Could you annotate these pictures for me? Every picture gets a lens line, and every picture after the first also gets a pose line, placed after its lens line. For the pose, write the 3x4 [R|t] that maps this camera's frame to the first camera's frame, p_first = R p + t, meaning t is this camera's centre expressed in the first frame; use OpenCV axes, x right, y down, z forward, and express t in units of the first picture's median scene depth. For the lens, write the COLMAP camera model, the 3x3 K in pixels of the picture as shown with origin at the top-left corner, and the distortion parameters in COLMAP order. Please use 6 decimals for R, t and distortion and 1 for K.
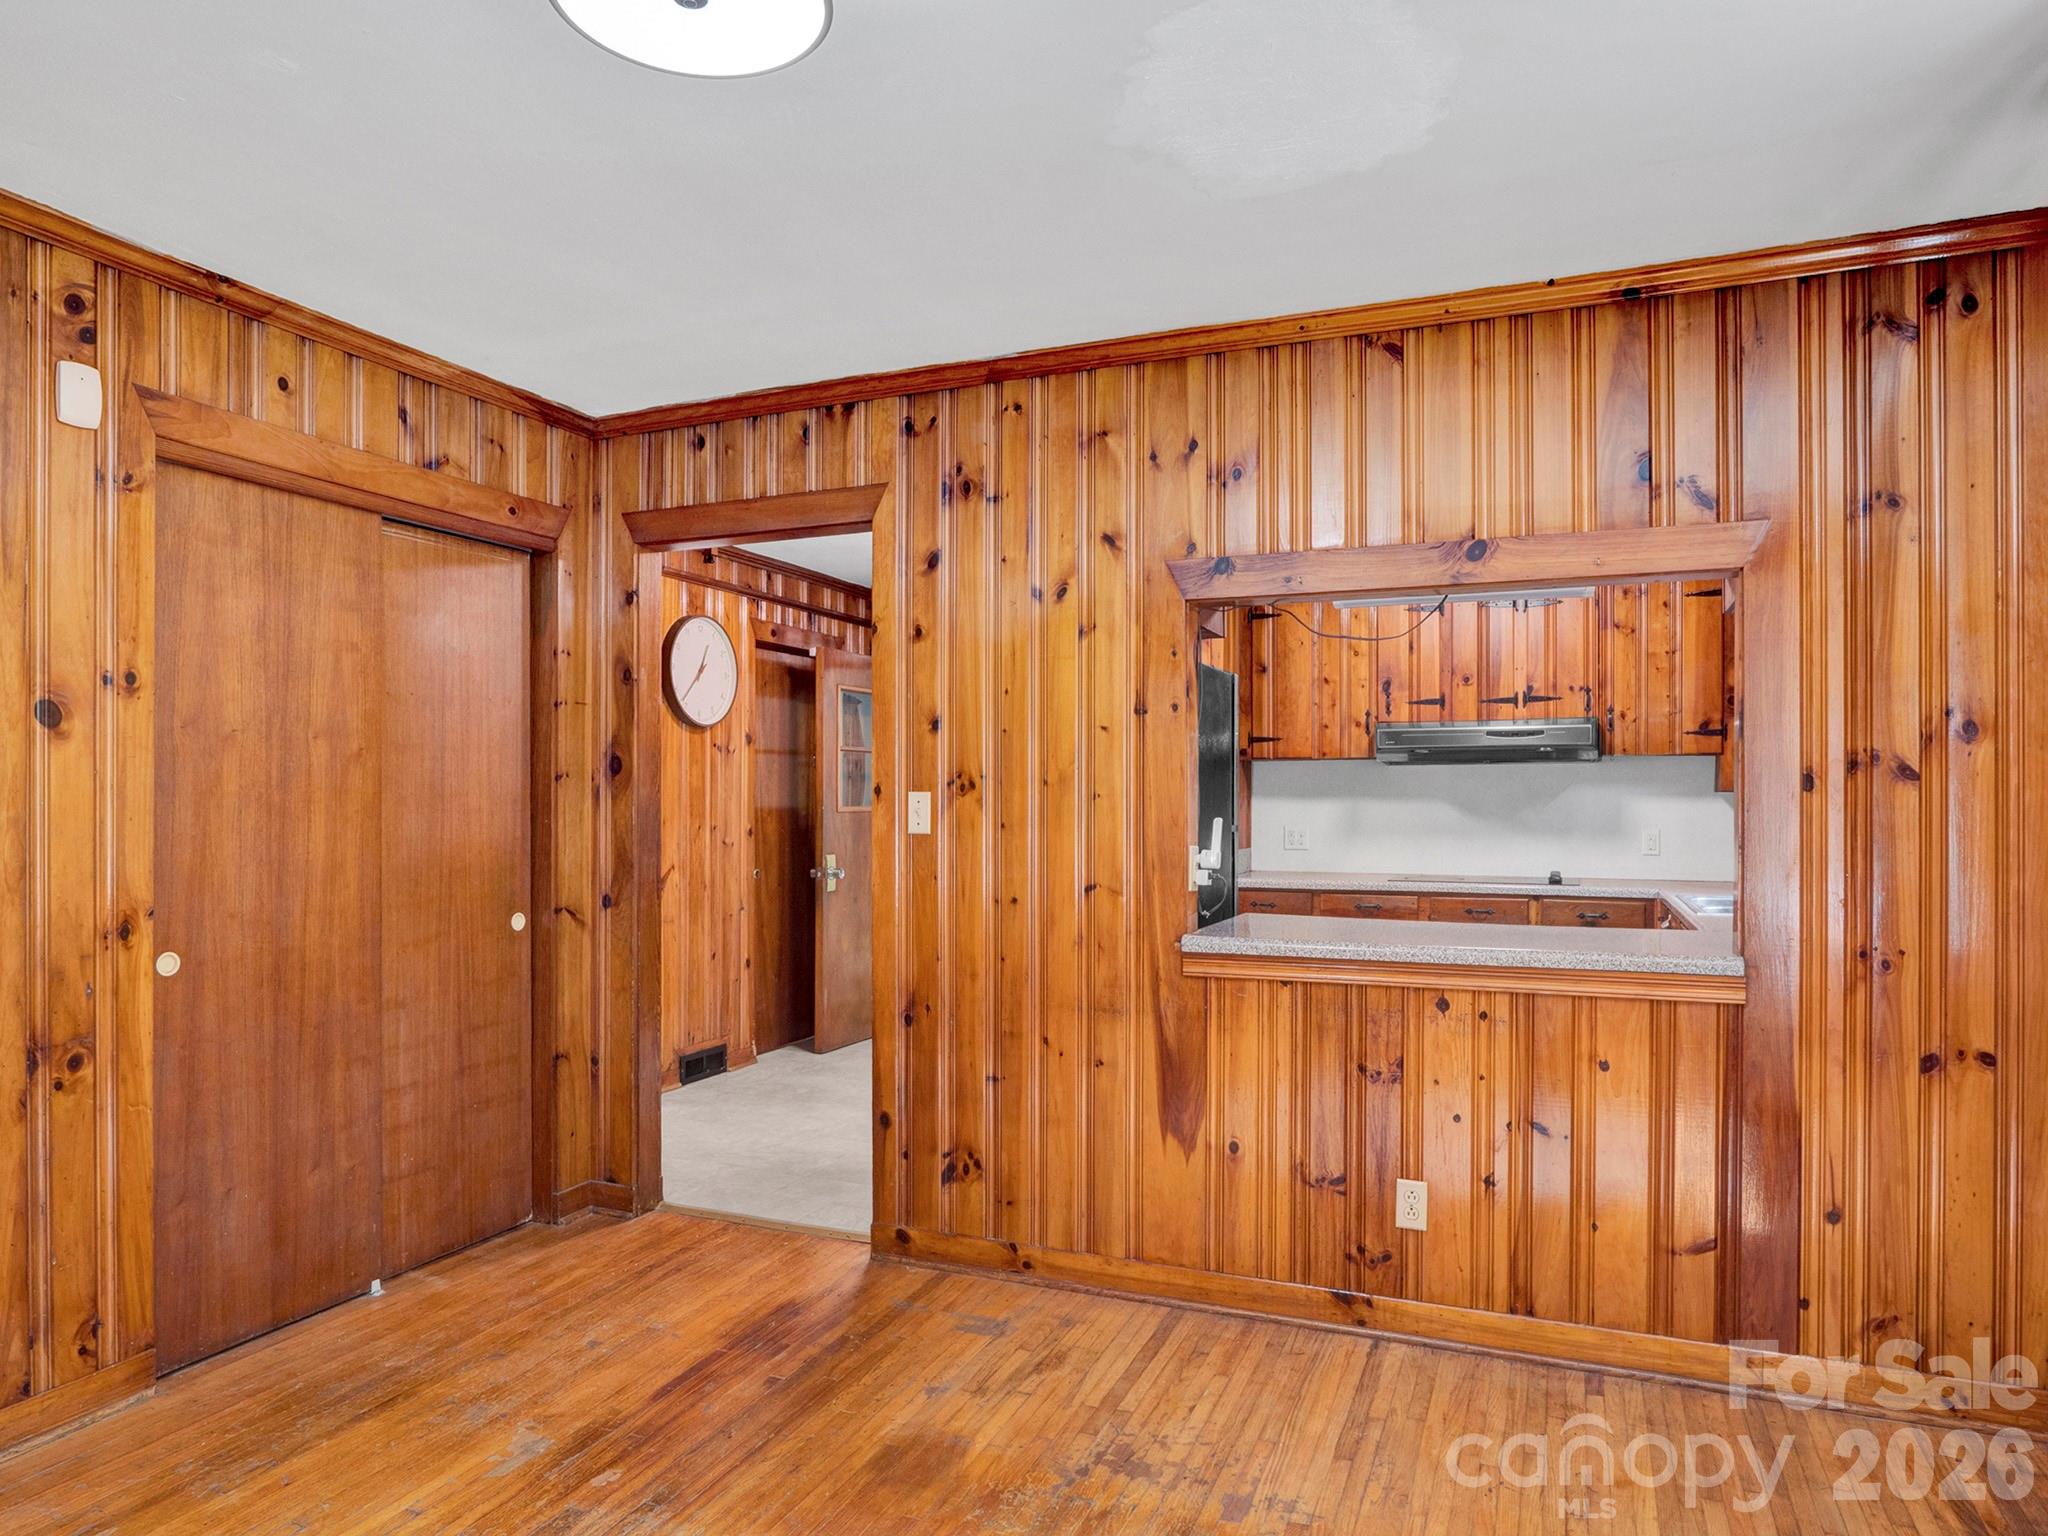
lens RADIAL K [[1281.9, 0, 1024.0], [0, 1281.9, 803.4], [0, 0, 1]] dist [-0.029740, 0.002425]
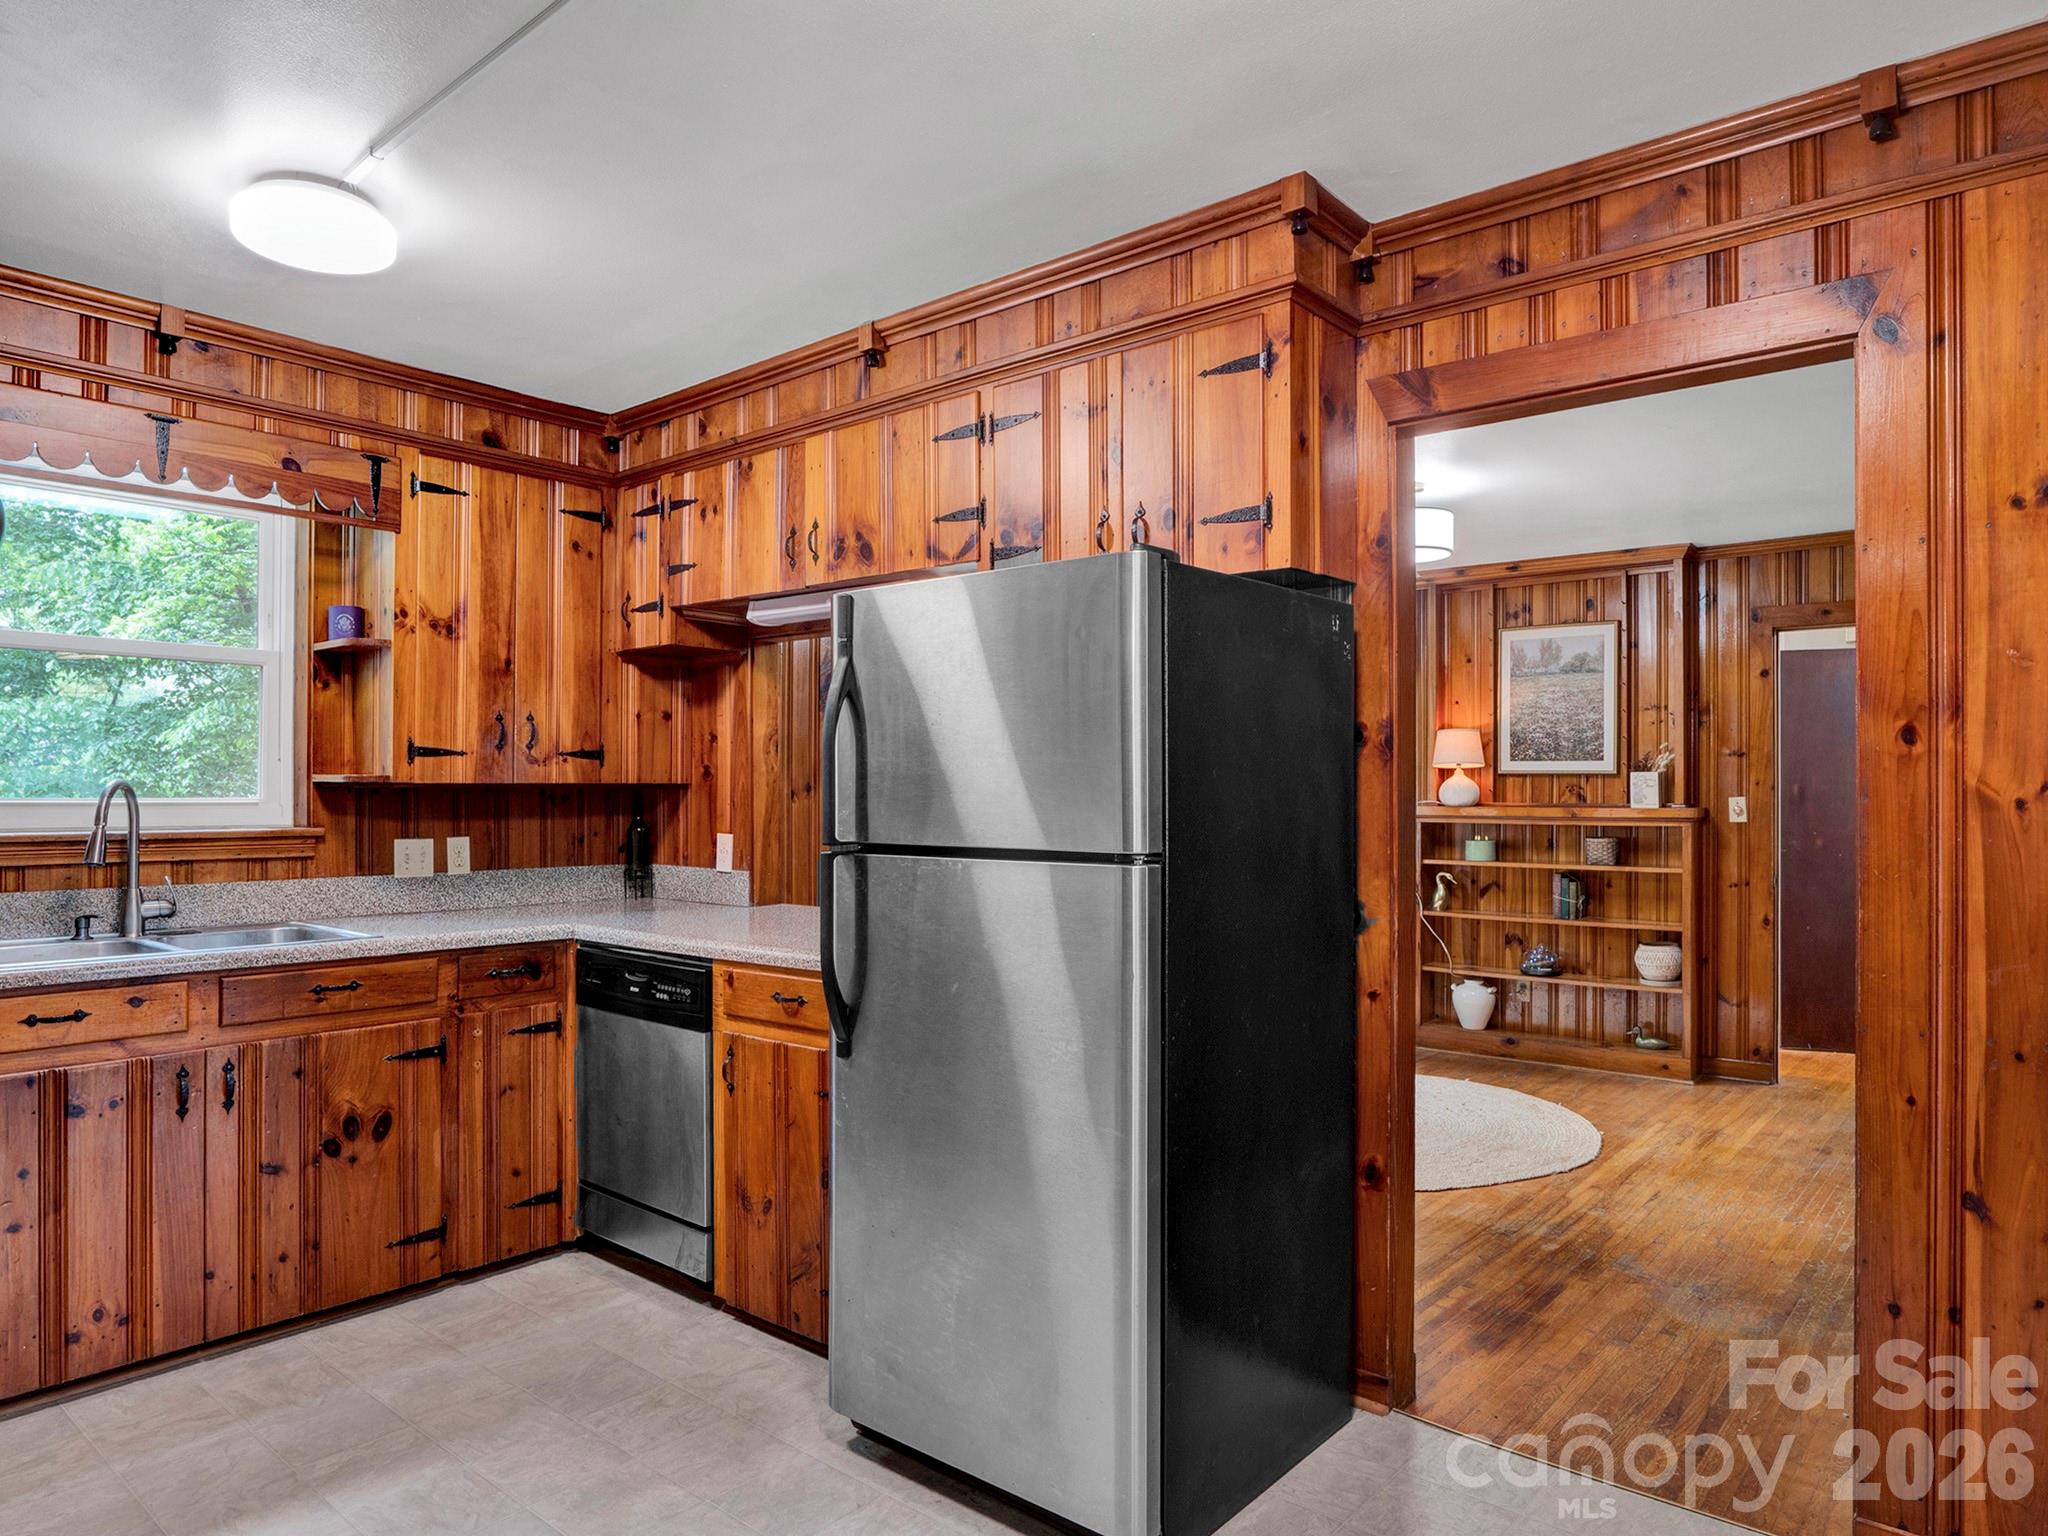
lens RADIAL K [[1287.8, 0, 1016.6], [0, 1287.8, 776.5], [0, 0, 1]] dist [-0.022994, 0.005676]
pose [[-0.951389, -0.000018, 0.307992, -0.150025], [-0.003860, 0.999922, -0.011865, -0.009076], [-0.307967, -0.012477, -0.951315, 2.079387]]
